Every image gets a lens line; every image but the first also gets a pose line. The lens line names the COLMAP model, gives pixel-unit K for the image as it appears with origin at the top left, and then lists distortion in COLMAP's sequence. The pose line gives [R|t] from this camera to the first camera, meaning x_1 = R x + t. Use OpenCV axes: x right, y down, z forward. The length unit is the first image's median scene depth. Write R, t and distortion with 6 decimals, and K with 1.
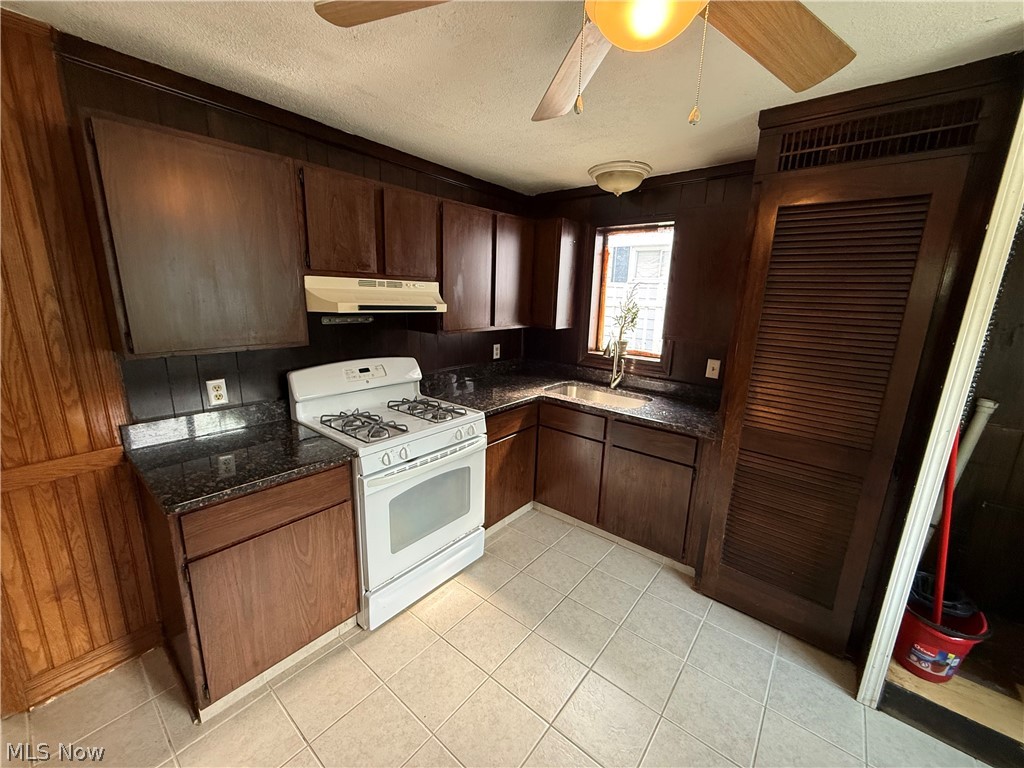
lens RADIAL K [[406.3, 0, 512.0], [0, 406.3, 384.0], [0, 0, 1]] dist [0.000815, -0.000146]
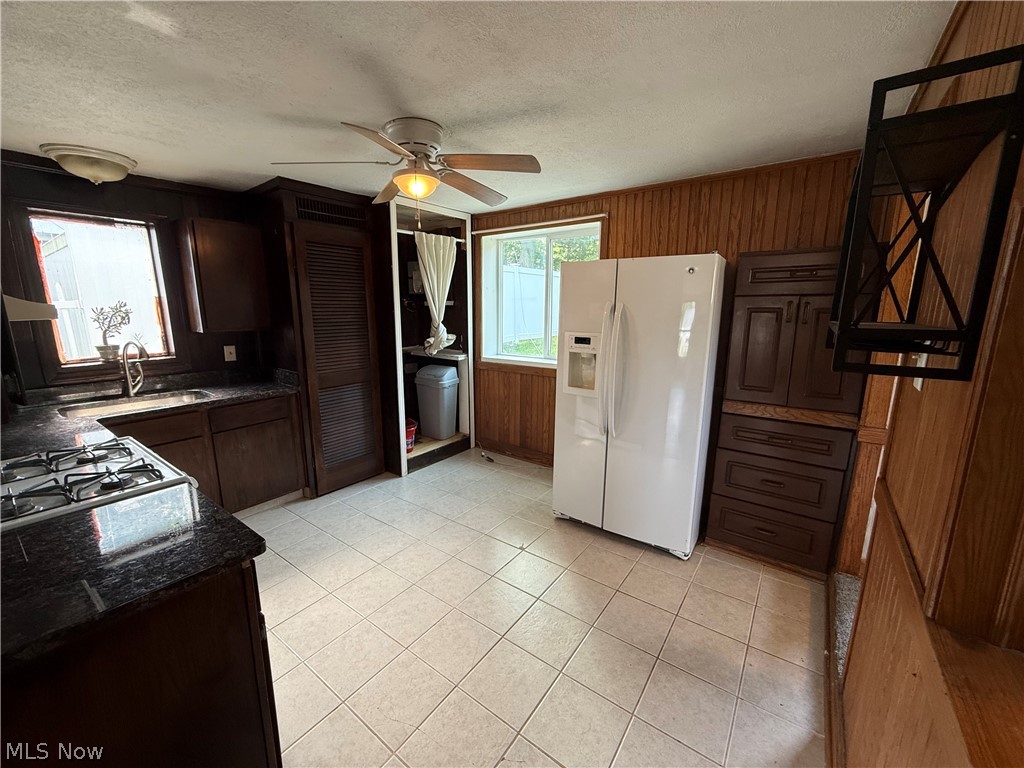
lens RADIAL K [[406.3, 0, 512.0], [0, 406.3, 384.0], [0, 0, 1]] dist [0.000815, -0.000146]
pose [[-0.051188, -0.218931, 0.974397, -0.869921], [0.219463, 0.949360, 0.224835, -0.043684], [-0.974277, 0.225353, -0.000549, 0.222952]]
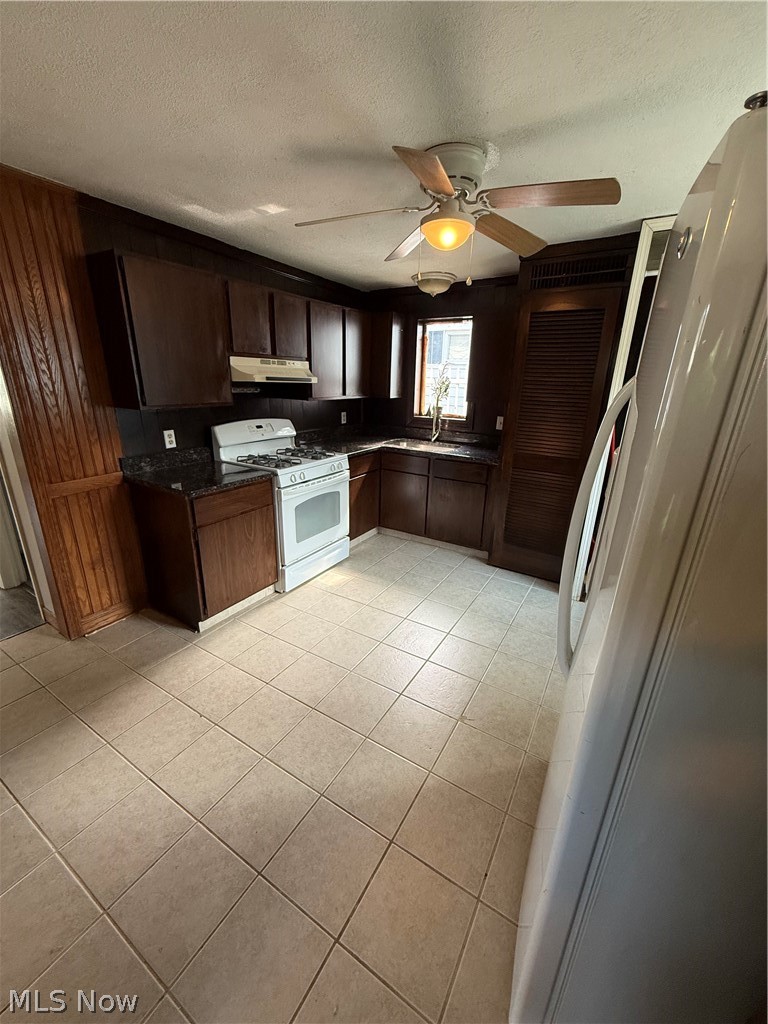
lens RADIAL K [[406.3, 0, 384.0], [0, 406.3, 512.0], [0, 0, 1]] dist [0.000815, -0.000146]
pose [[0.990568, -0.050230, 0.127481, -0.130880], [0.037236, 0.994052, 0.102343, 0.128906], [-0.131863, -0.096630, 0.986547, -0.454335]]
